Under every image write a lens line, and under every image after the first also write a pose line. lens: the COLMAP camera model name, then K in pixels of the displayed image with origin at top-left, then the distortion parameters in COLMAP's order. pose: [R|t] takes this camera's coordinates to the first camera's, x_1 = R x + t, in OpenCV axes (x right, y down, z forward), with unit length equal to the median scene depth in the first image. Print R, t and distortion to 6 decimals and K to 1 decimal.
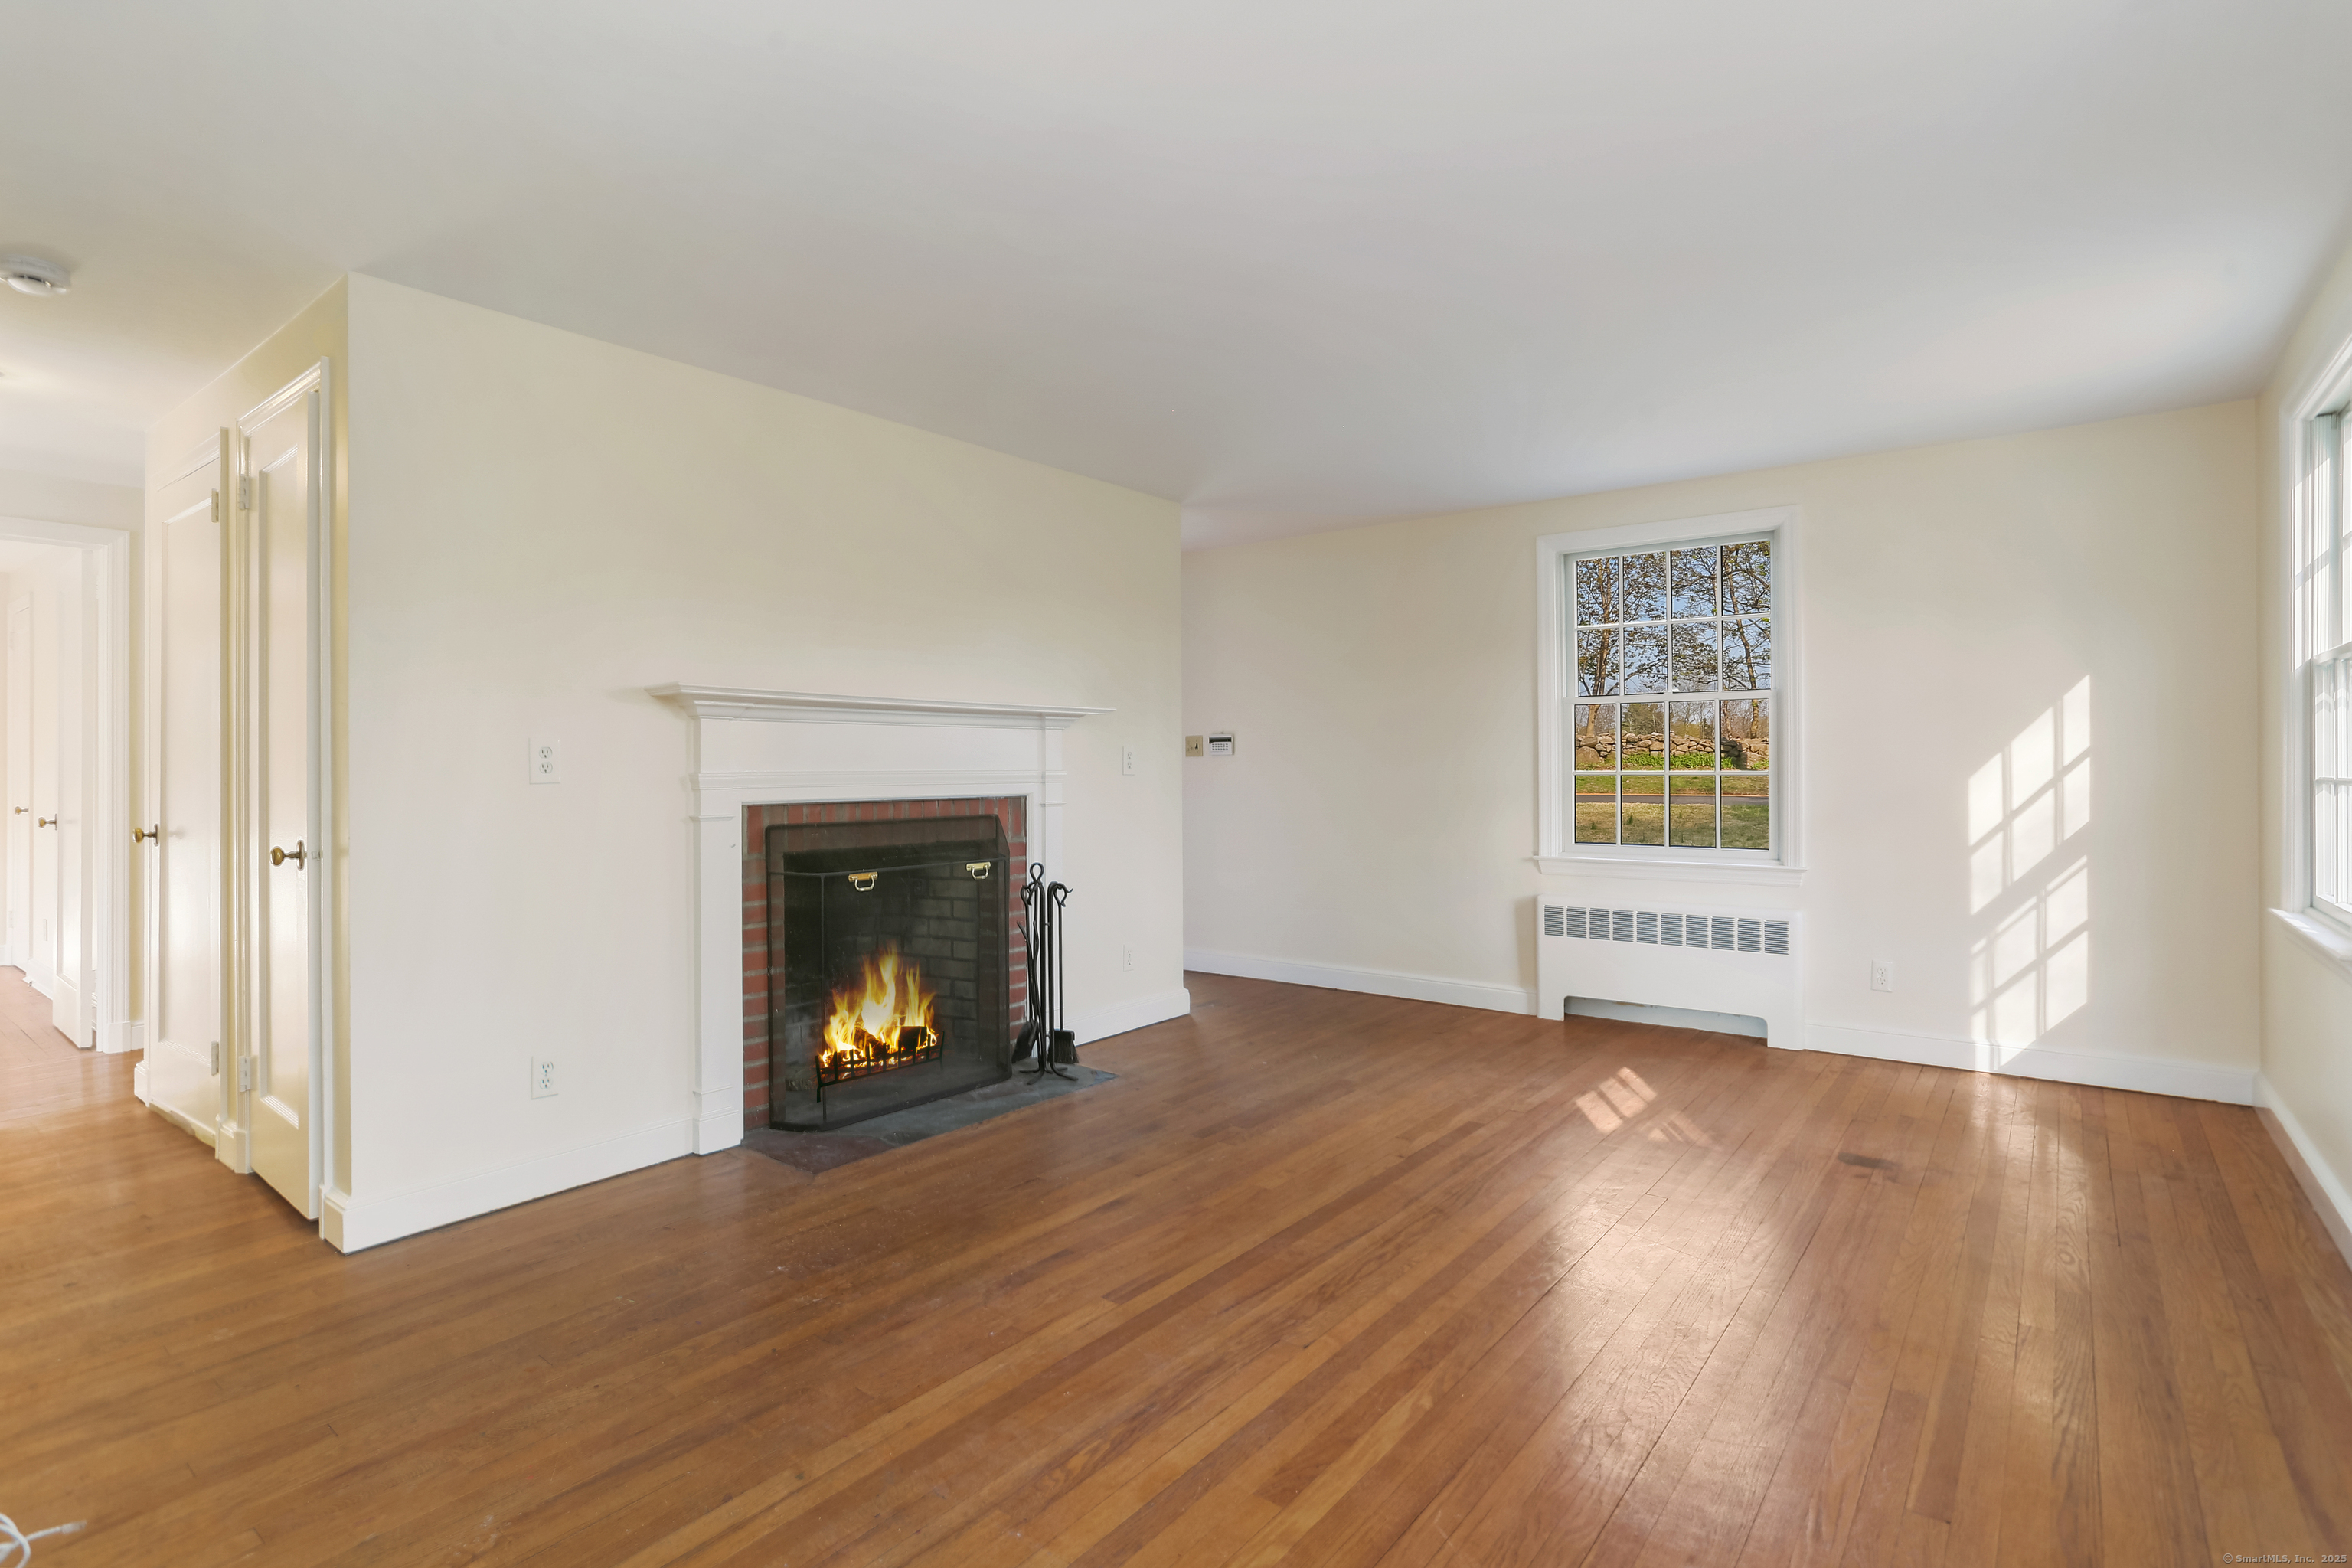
lens RADIAL K [[1162.5, 0, 1167.2], [0, 1162.5, 770.7], [0, 0, 1]] dist [-0.063289, 0.044357]
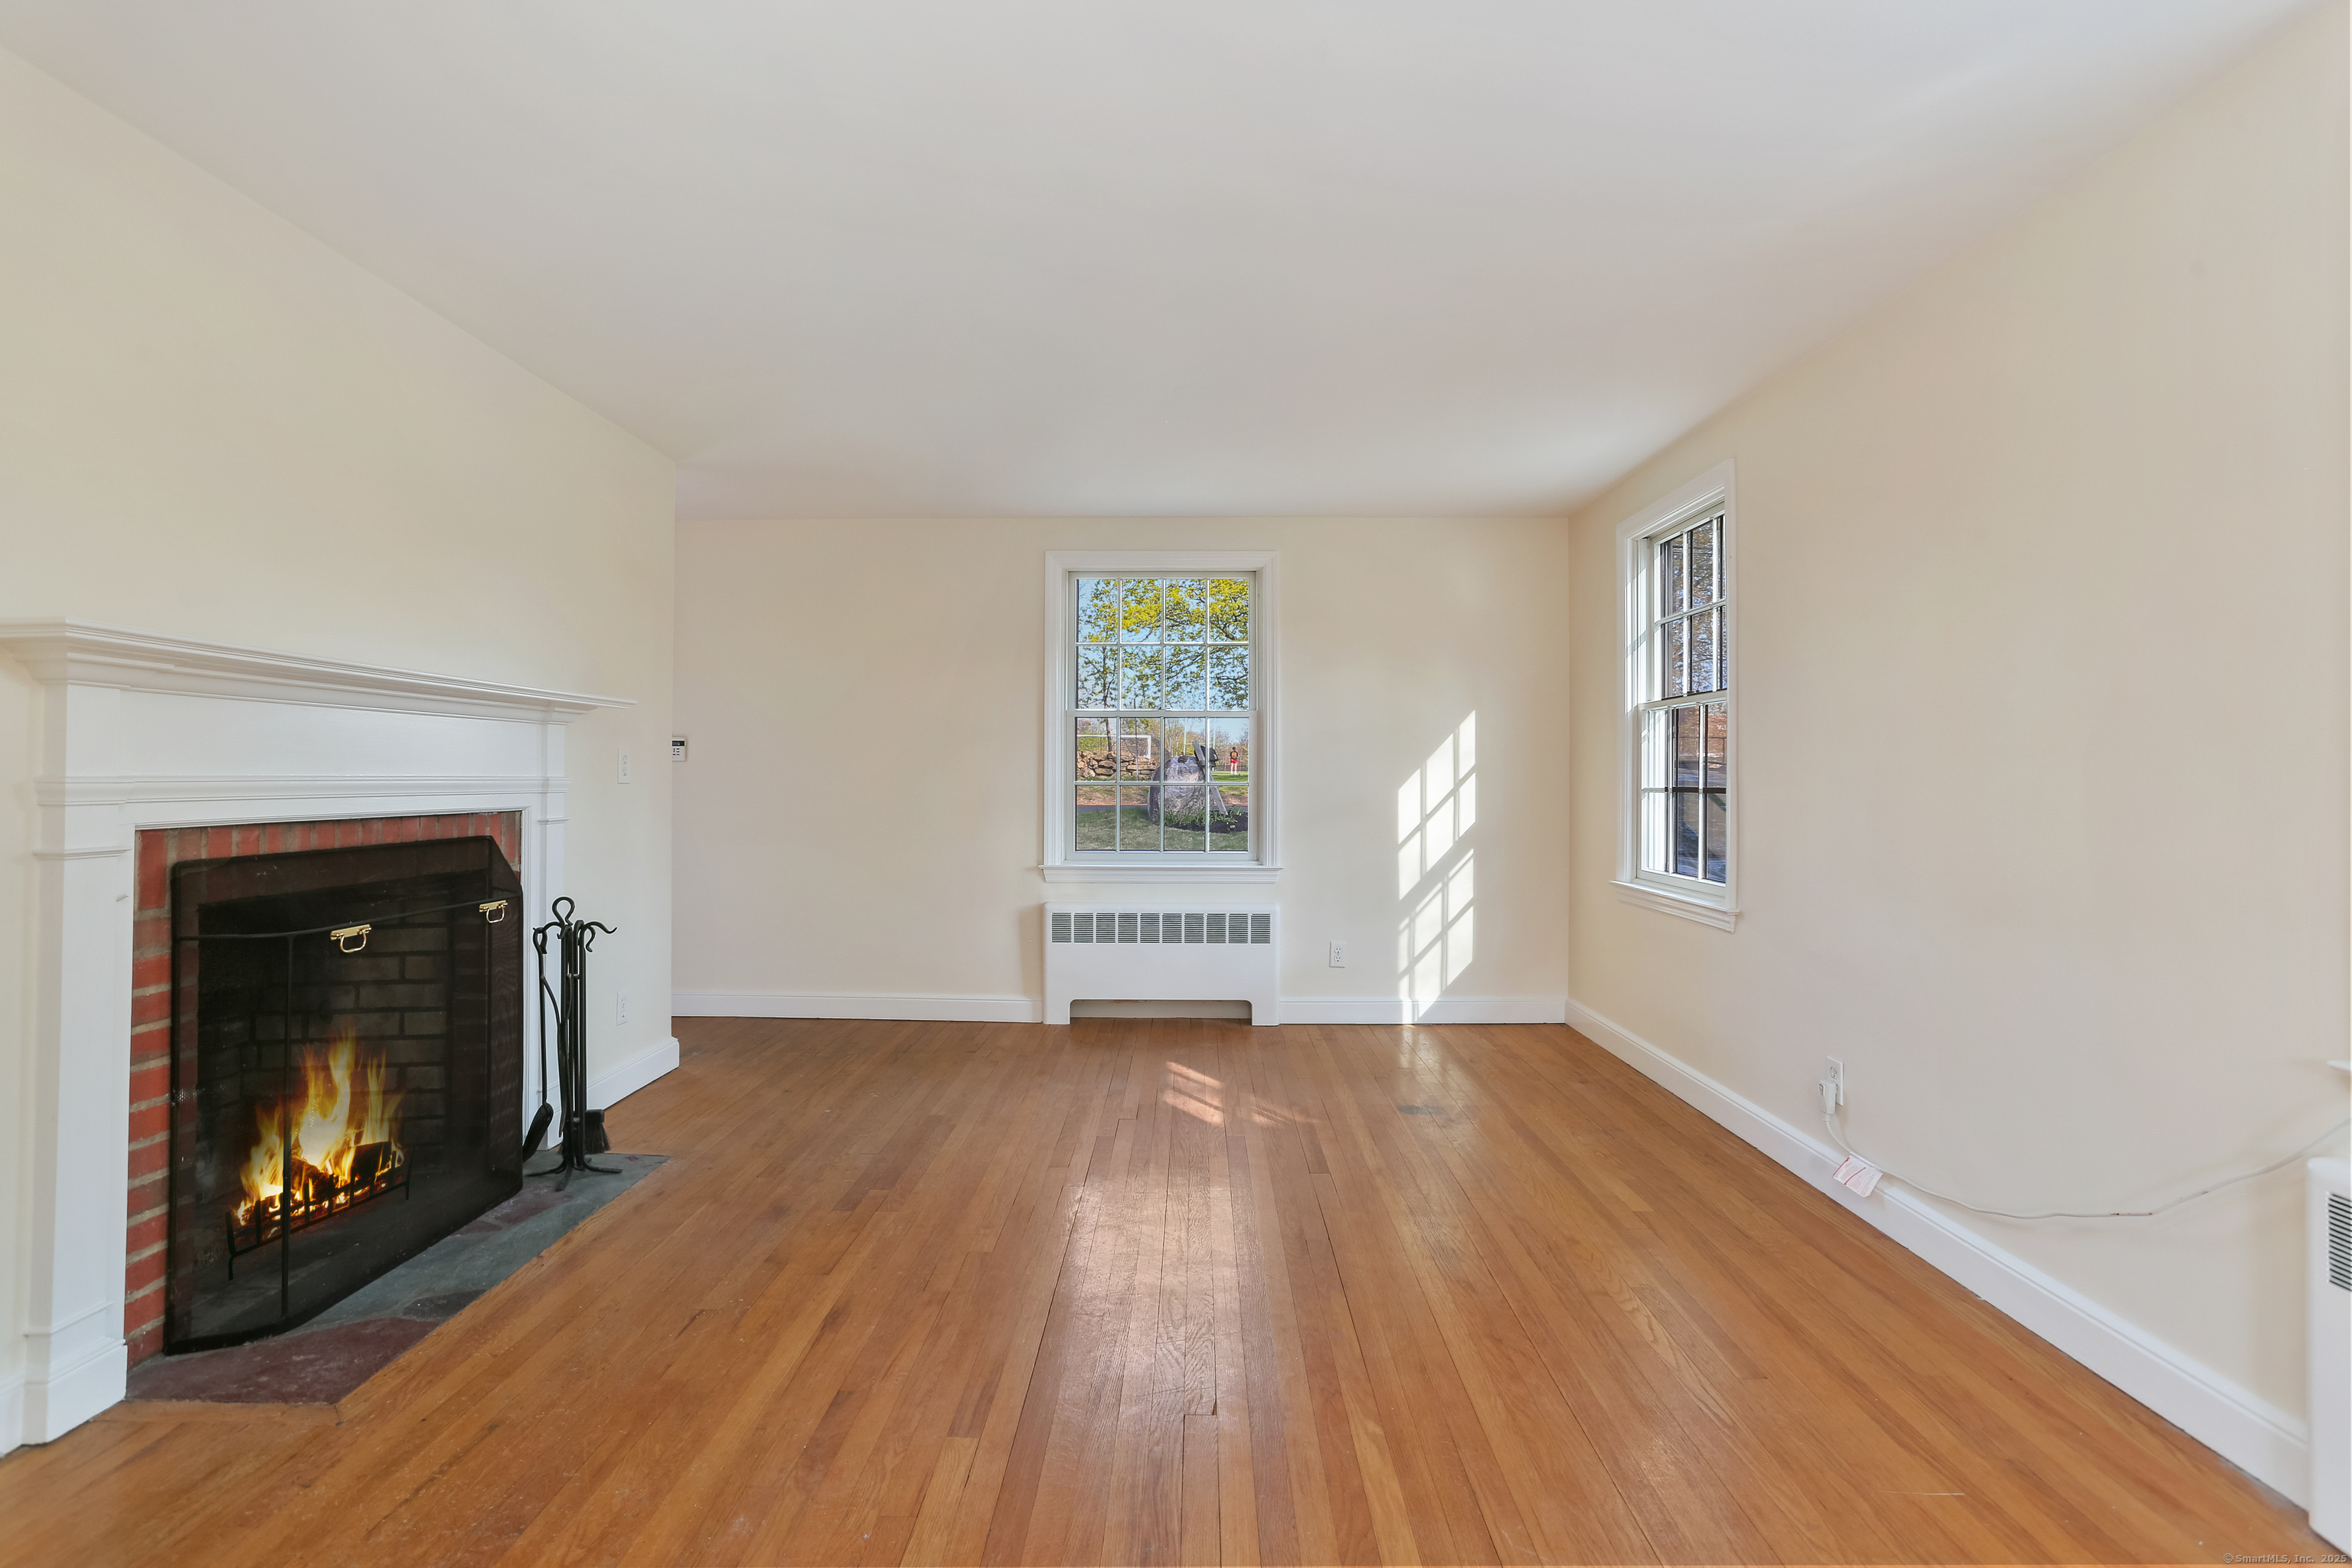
lens RADIAL K [[1137.4, 0, 1169.5], [0, 1137.4, 764.0], [0, 0, 1]] dist [-0.057696, 0.039784]
pose [[0.796764, 0.013903, 0.604130, -0.249612], [-0.004170, 0.999838, -0.017509, 0.002666], [-0.604276, 0.011431, 0.796693, 0.172126]]
